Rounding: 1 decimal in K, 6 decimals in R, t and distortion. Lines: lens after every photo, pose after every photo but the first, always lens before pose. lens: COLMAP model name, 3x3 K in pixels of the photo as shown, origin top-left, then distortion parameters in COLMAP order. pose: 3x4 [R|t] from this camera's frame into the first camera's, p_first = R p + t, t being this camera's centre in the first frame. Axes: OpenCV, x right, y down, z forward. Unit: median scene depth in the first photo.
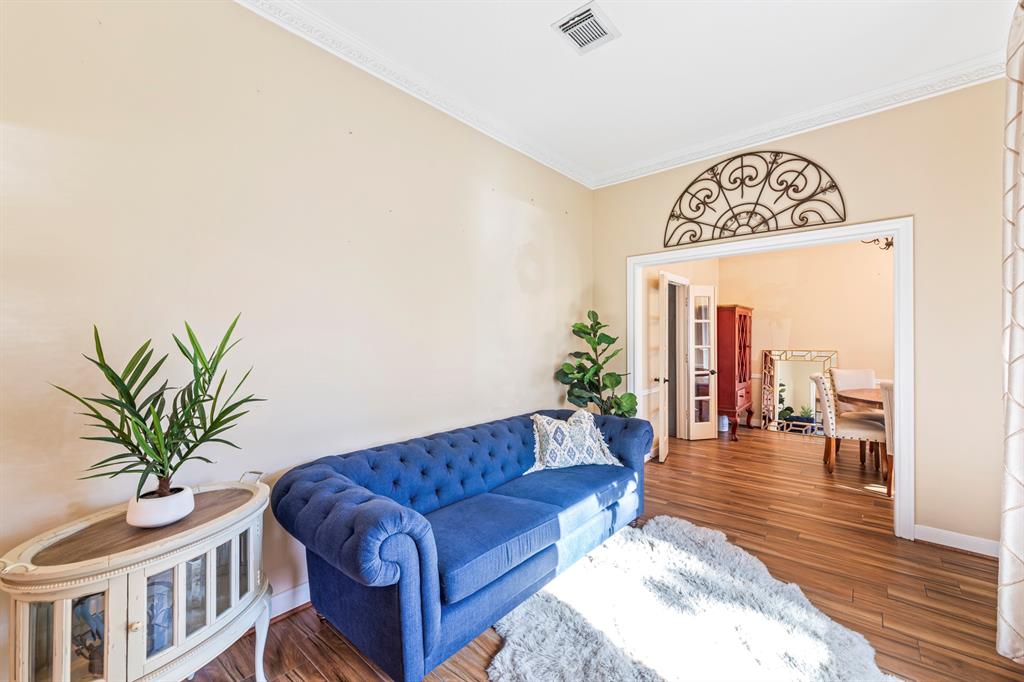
lens RADIAL K [[396.6, 0, 514.3], [0, 396.6, 342.4], [0, 0, 1]] dist [-0.000425, -0.000012]
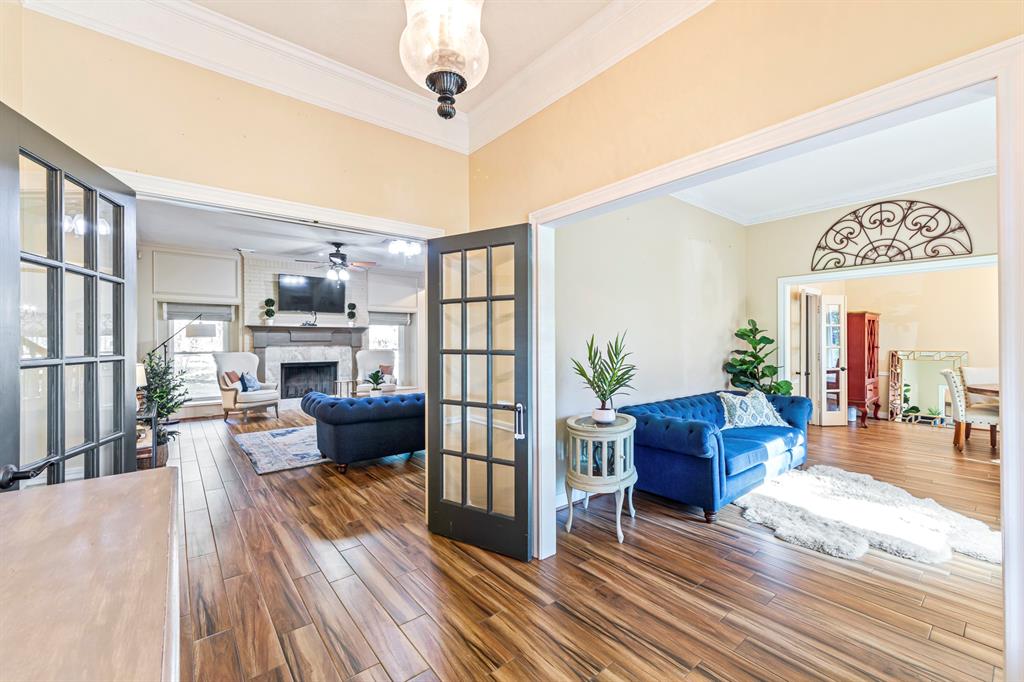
lens RADIAL K [[407.7, 0, 512.0], [0, 407.7, 341.0], [0, 0, 1]] dist [-0.014225, 0.008493]
pose [[0.986041, 0.004168, -0.166450, -0.393961], [-0.004966, 0.999978, -0.004377, 0.004159], [0.166428, 0.005142, 0.986040, -0.513333]]
